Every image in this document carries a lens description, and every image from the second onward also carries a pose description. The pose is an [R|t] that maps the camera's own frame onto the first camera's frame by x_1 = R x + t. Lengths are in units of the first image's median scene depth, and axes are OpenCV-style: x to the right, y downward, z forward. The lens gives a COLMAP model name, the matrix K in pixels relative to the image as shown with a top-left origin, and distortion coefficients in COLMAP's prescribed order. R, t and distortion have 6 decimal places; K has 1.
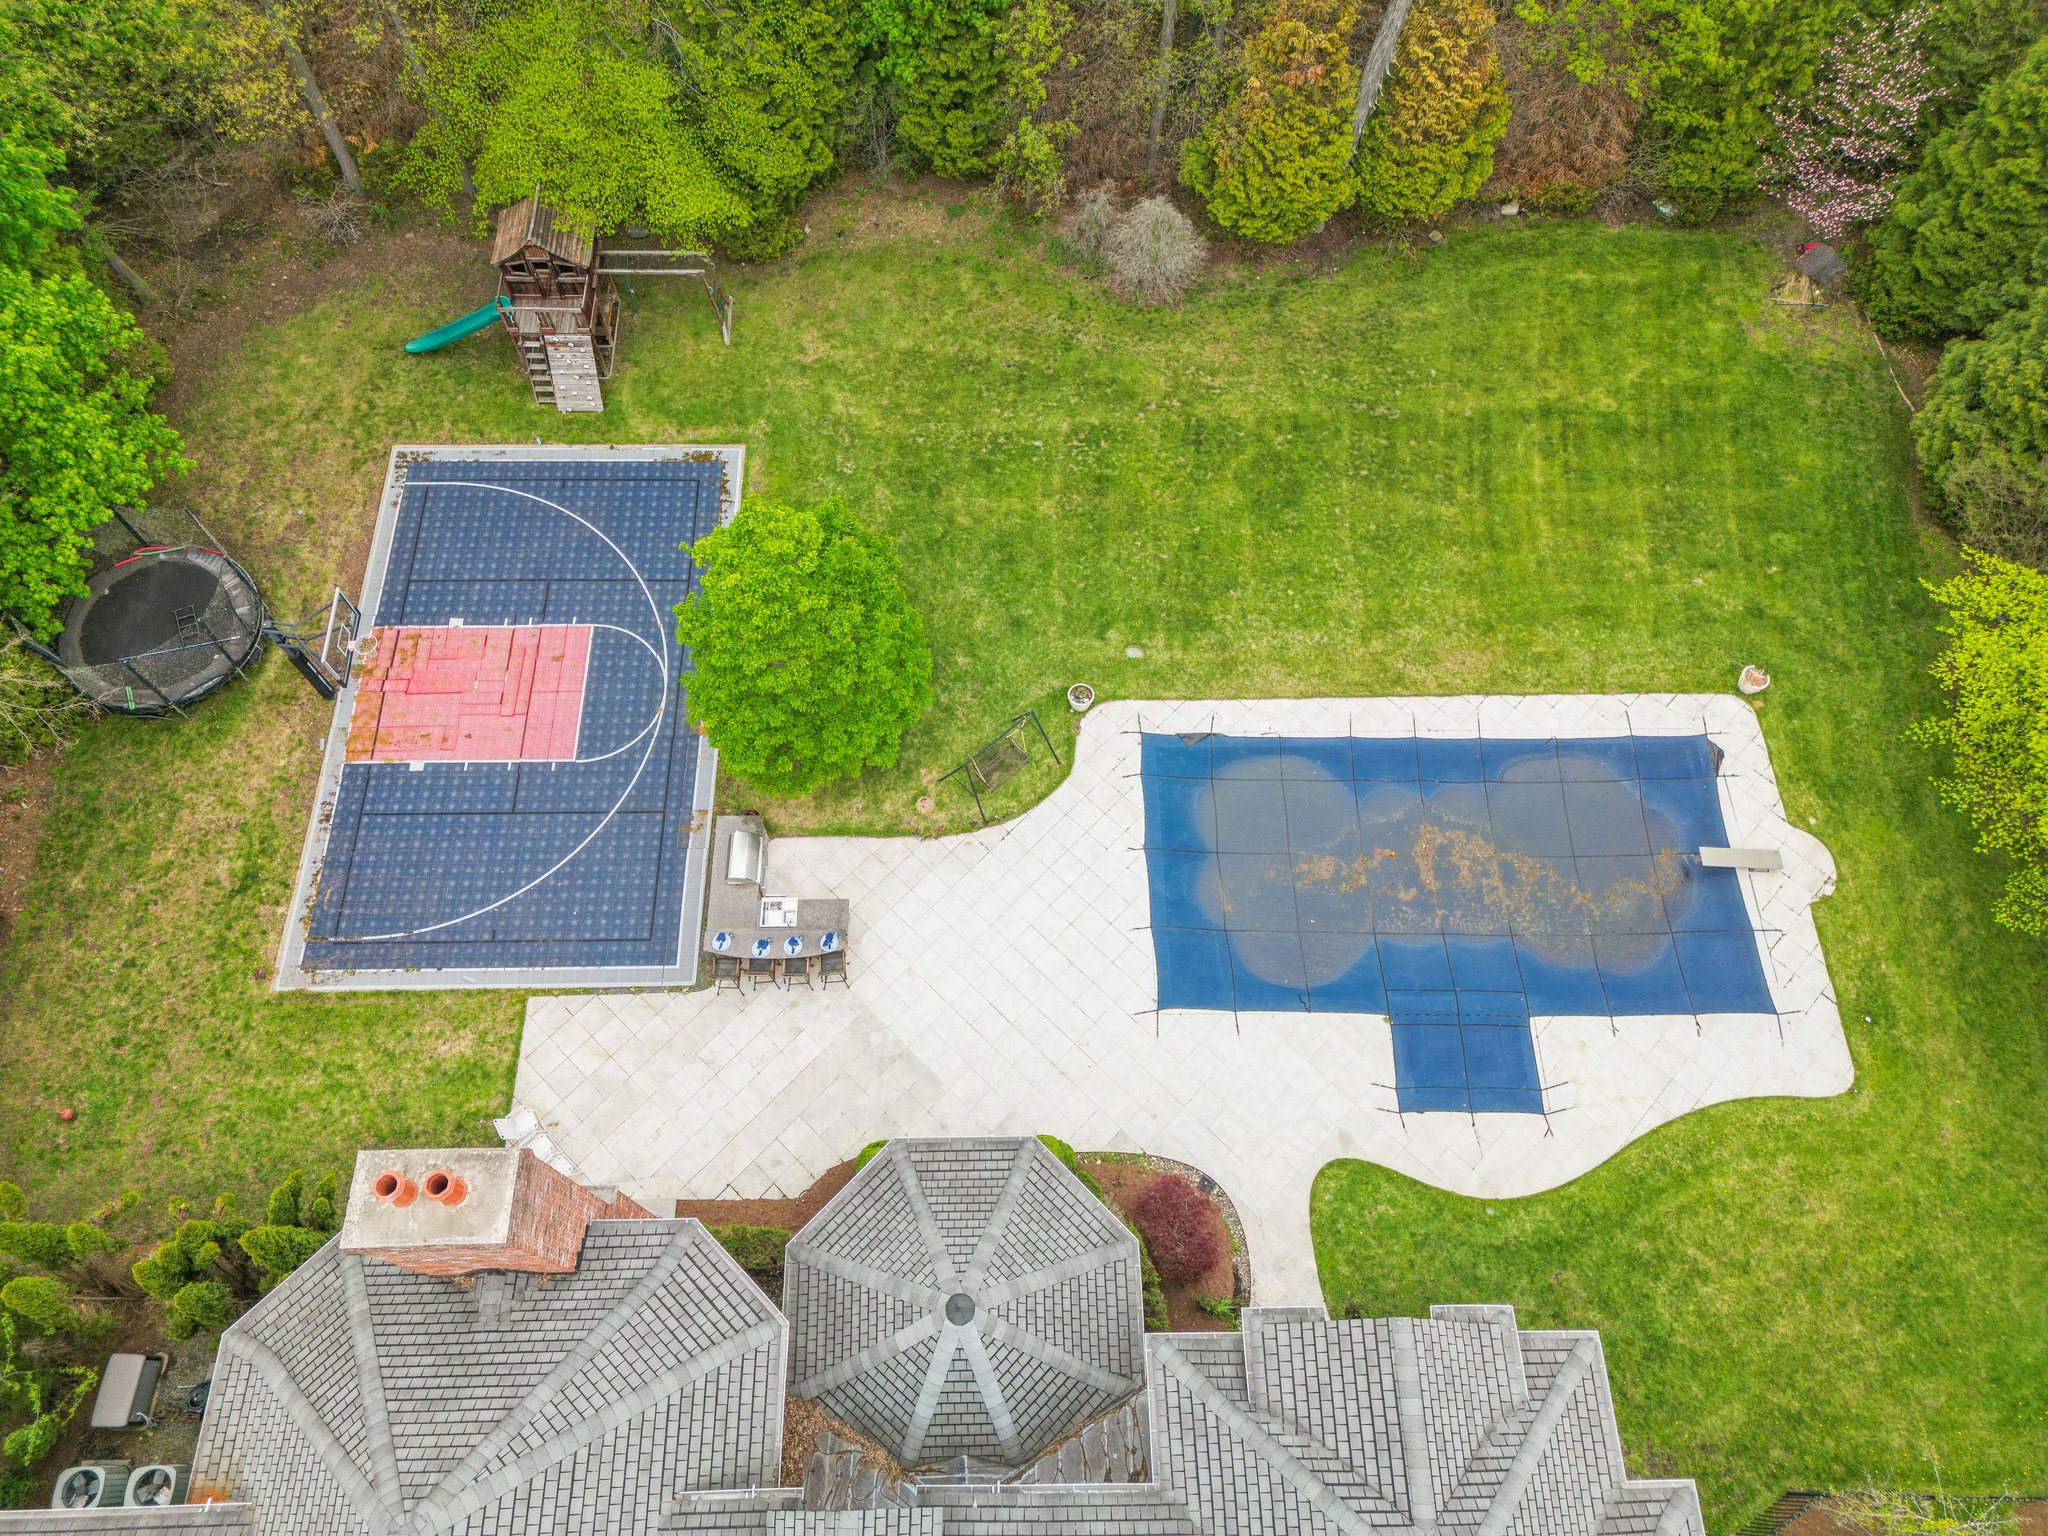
lens RADIAL K [[1439.4, 0, 1021.3], [0, 1439.4, 756.1], [0, 0, 1]] dist [0.060981, -0.044522]
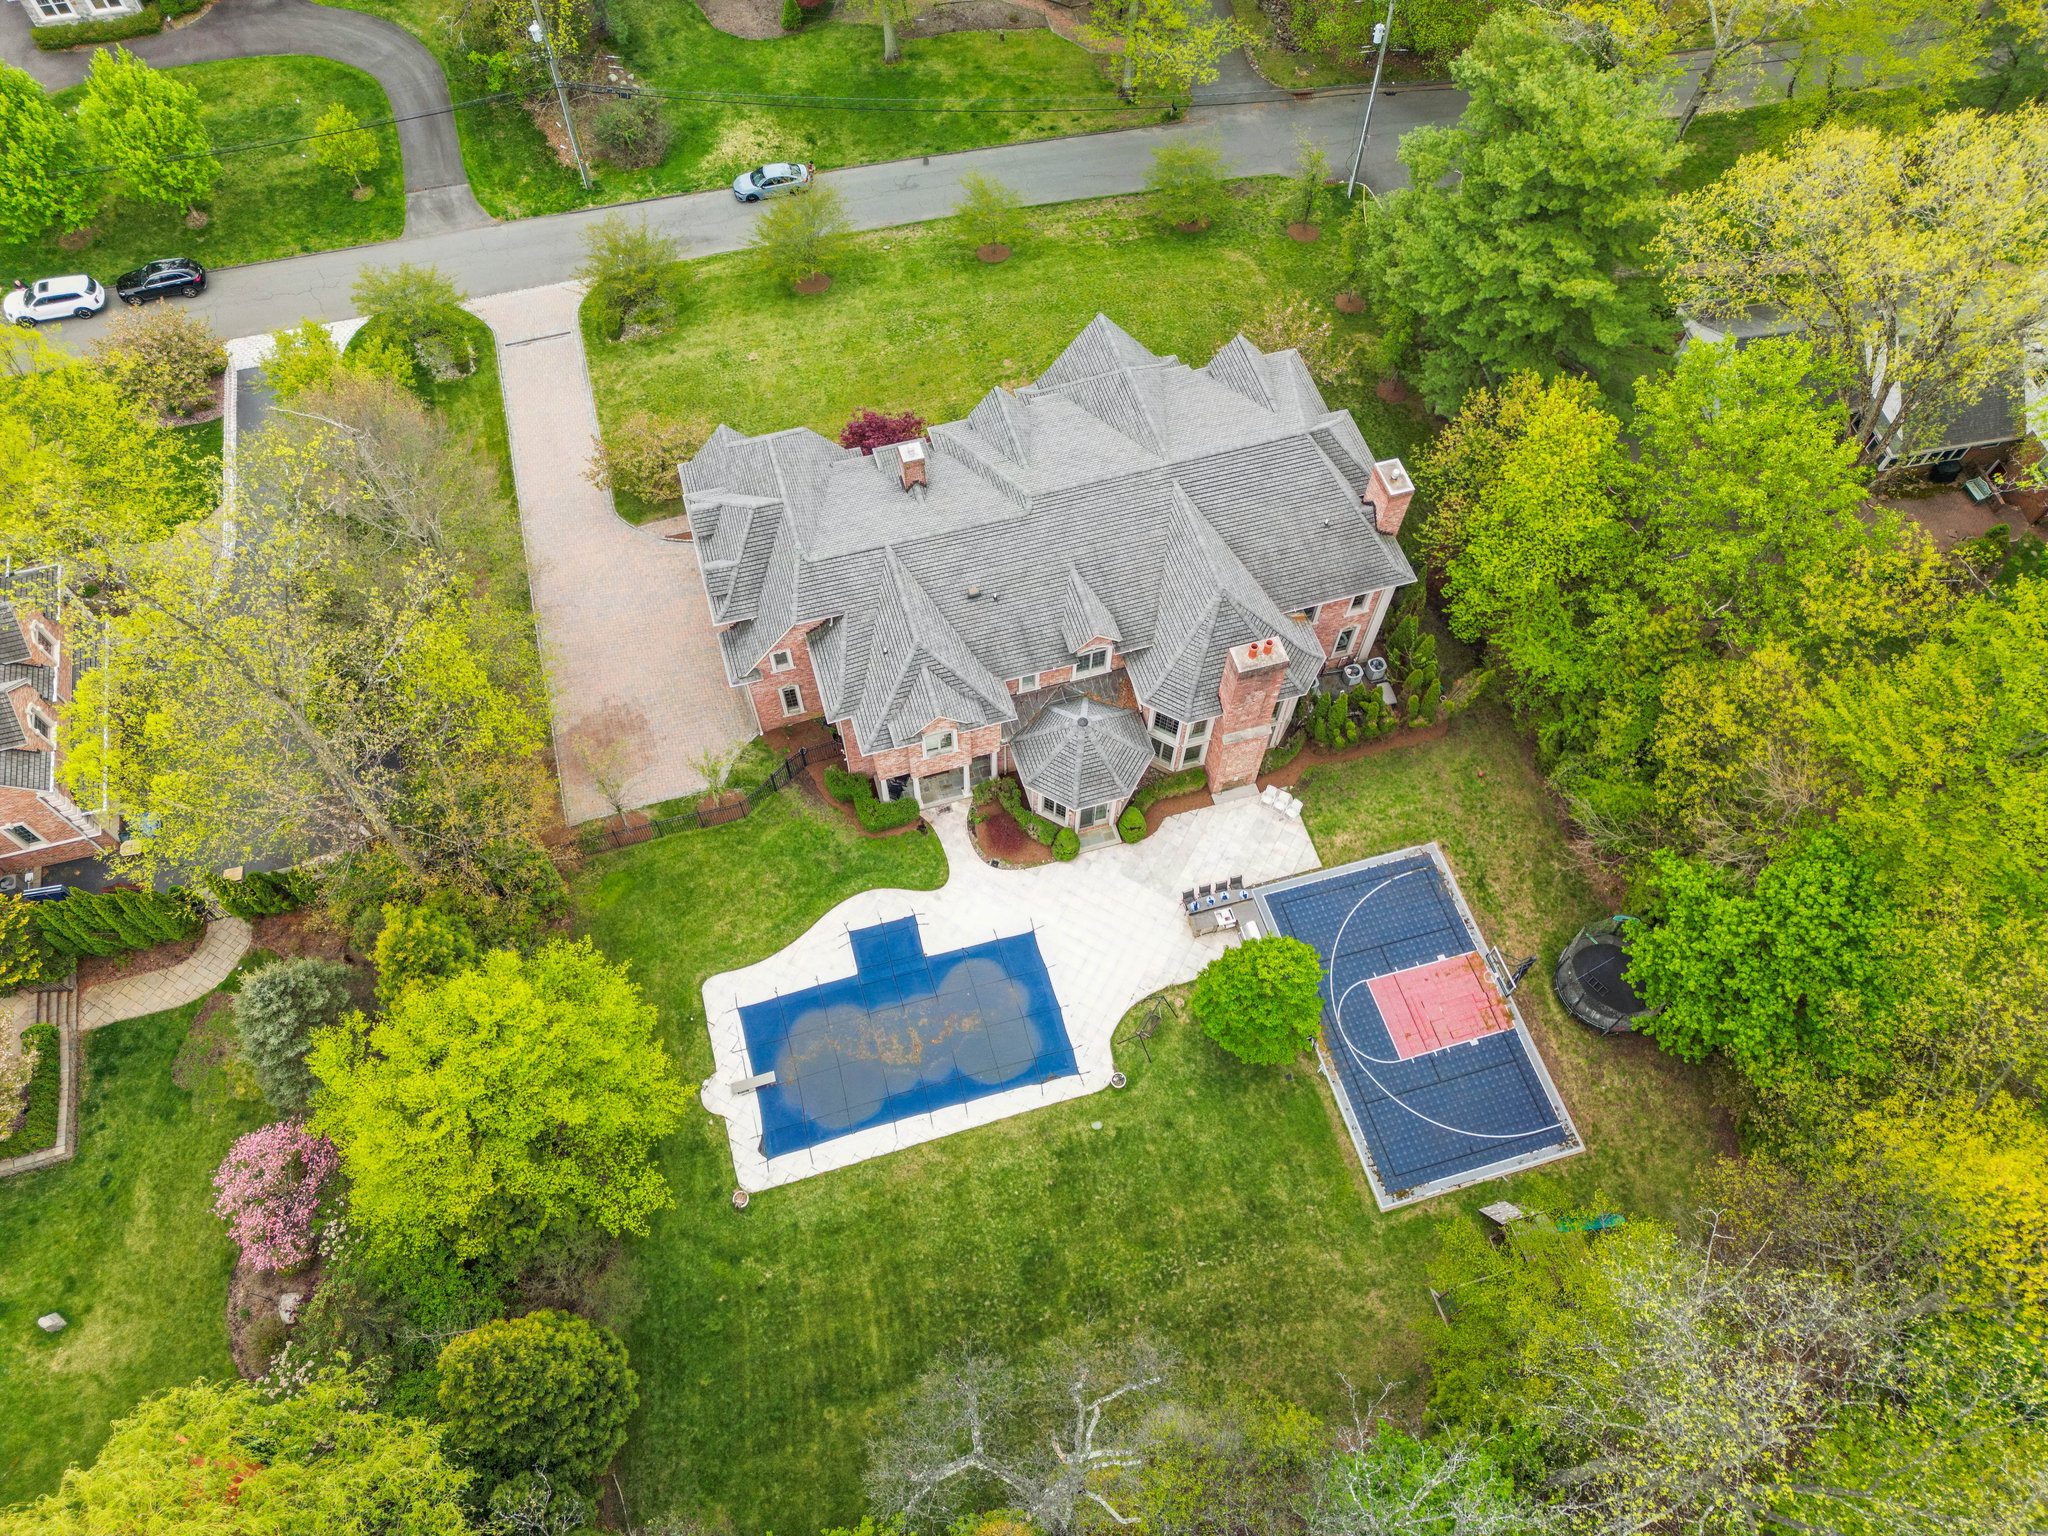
lens RADIAL K [[1439.4, 0, 1024.6], [0, 1439.4, 753.1], [0, 0, 1]] dist [0.060981, -0.044522]
pose [[-0.963040, 0.223265, -0.150684, 0.325880], [-0.249841, -0.531357, 0.809468, -1.219179], [0.100659, 0.817198, 0.567499, -0.338560]]
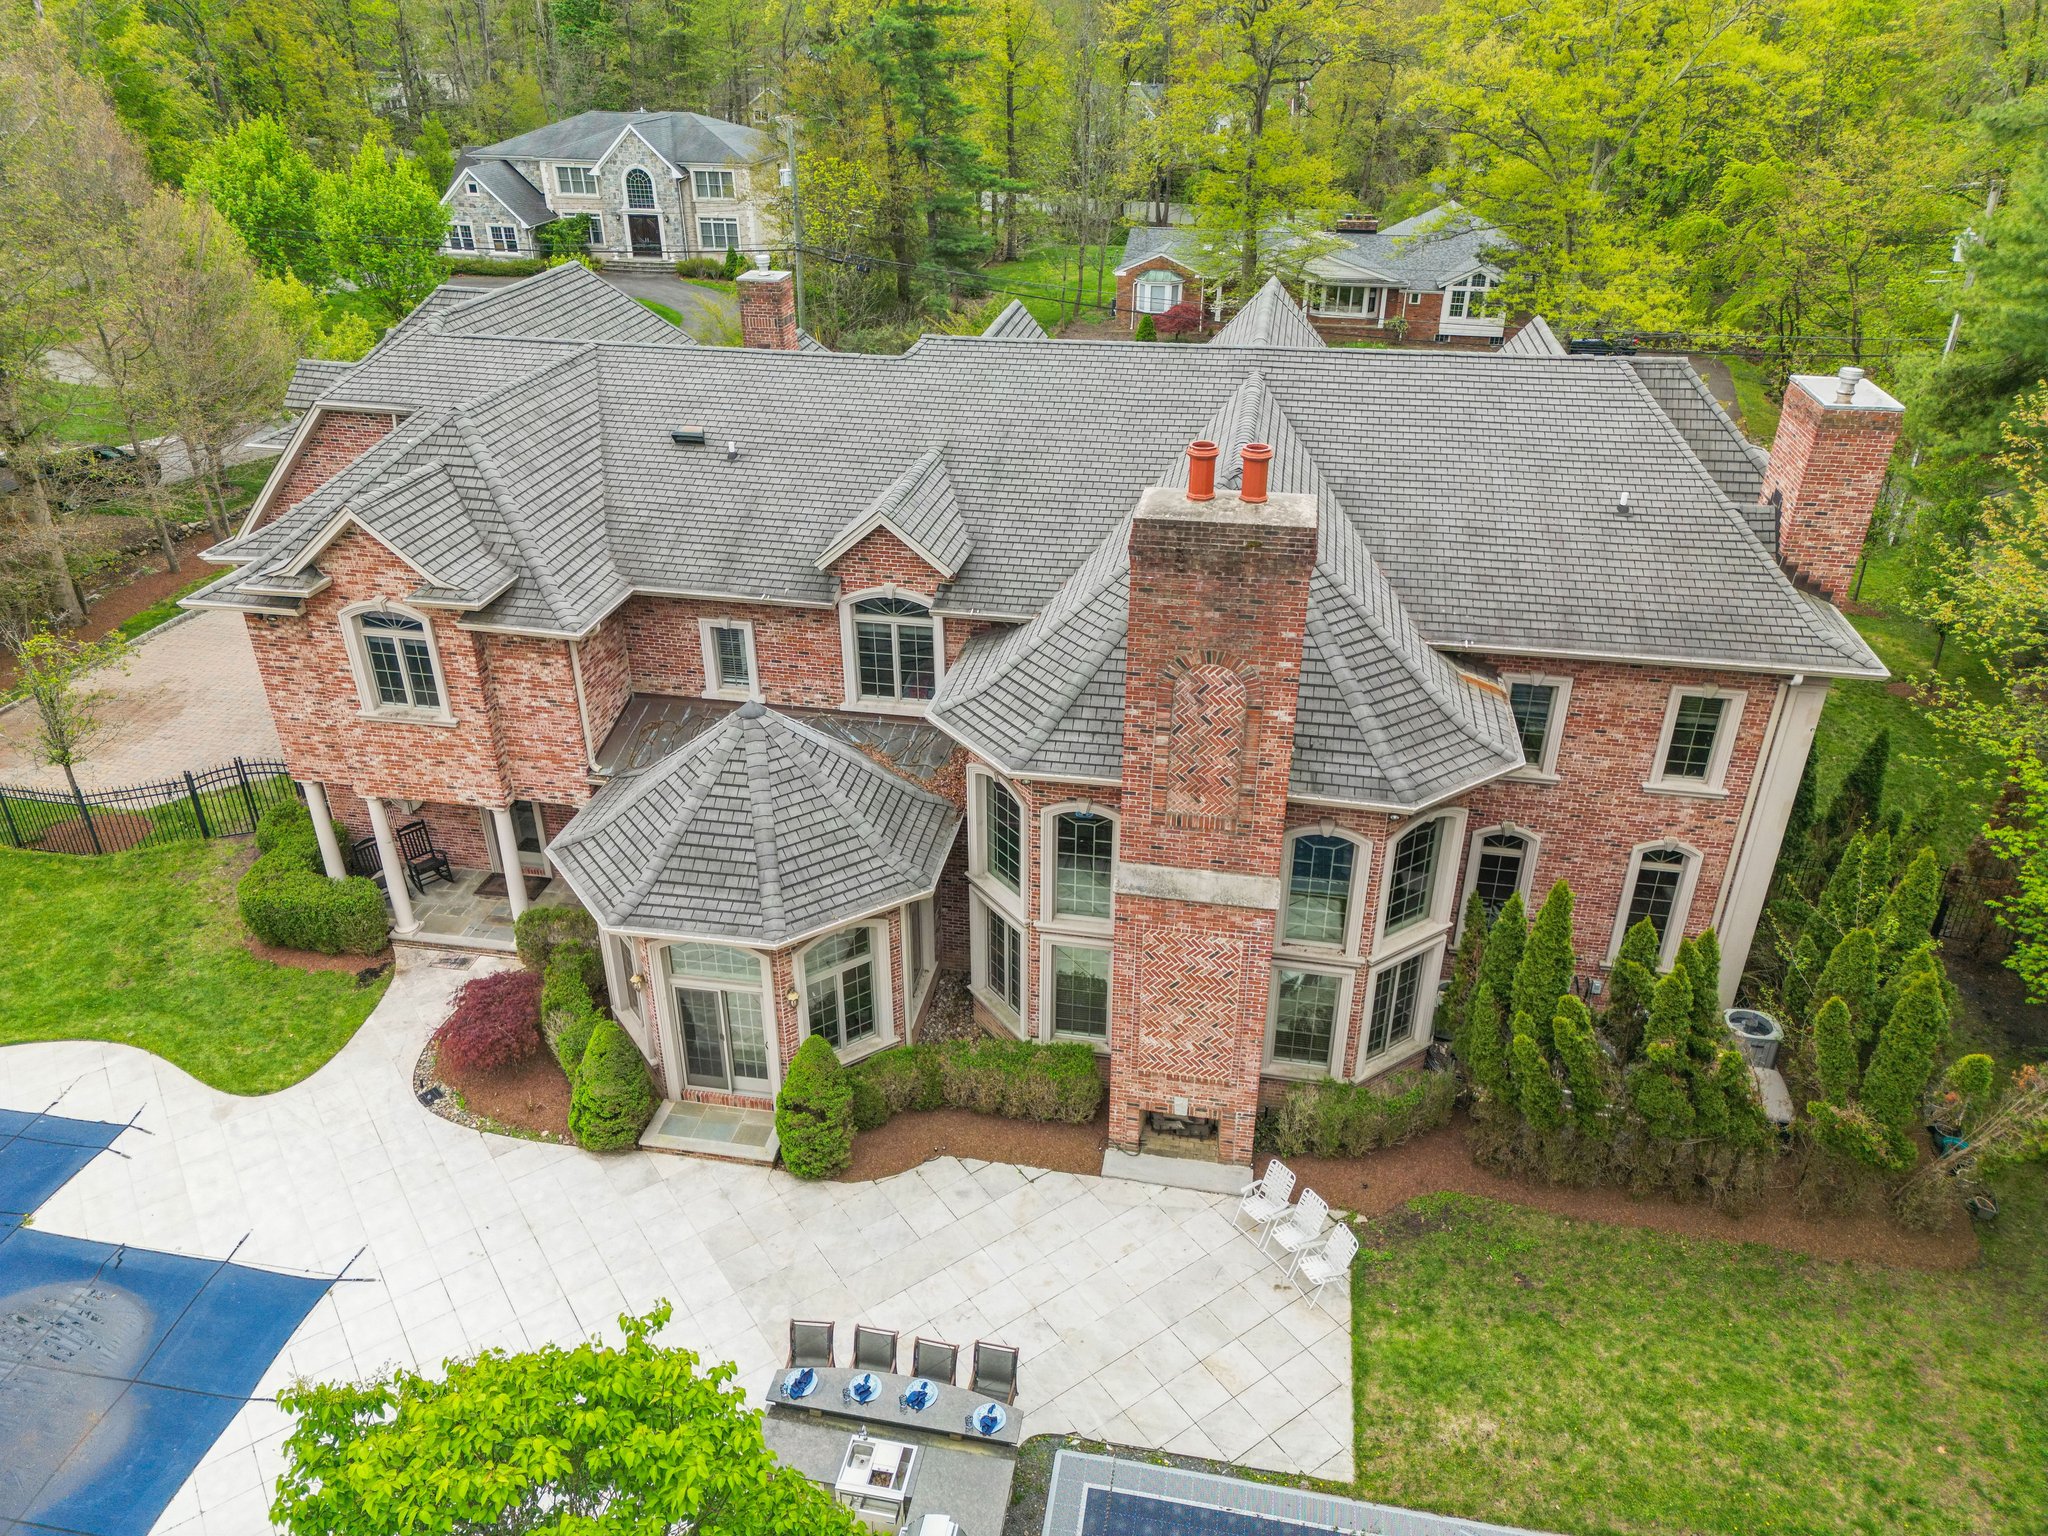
lens RADIAL K [[1439.4, 0, 1031.0], [0, 1439.4, 767.0], [0, 0, 1]] dist [0.060981, -0.044522]
pose [[-0.982042, -0.100493, 0.159670, -0.254686], [0.164723, -0.044112, 0.985353, -0.354373], [-0.091978, 0.993959, 0.059873, 0.642724]]
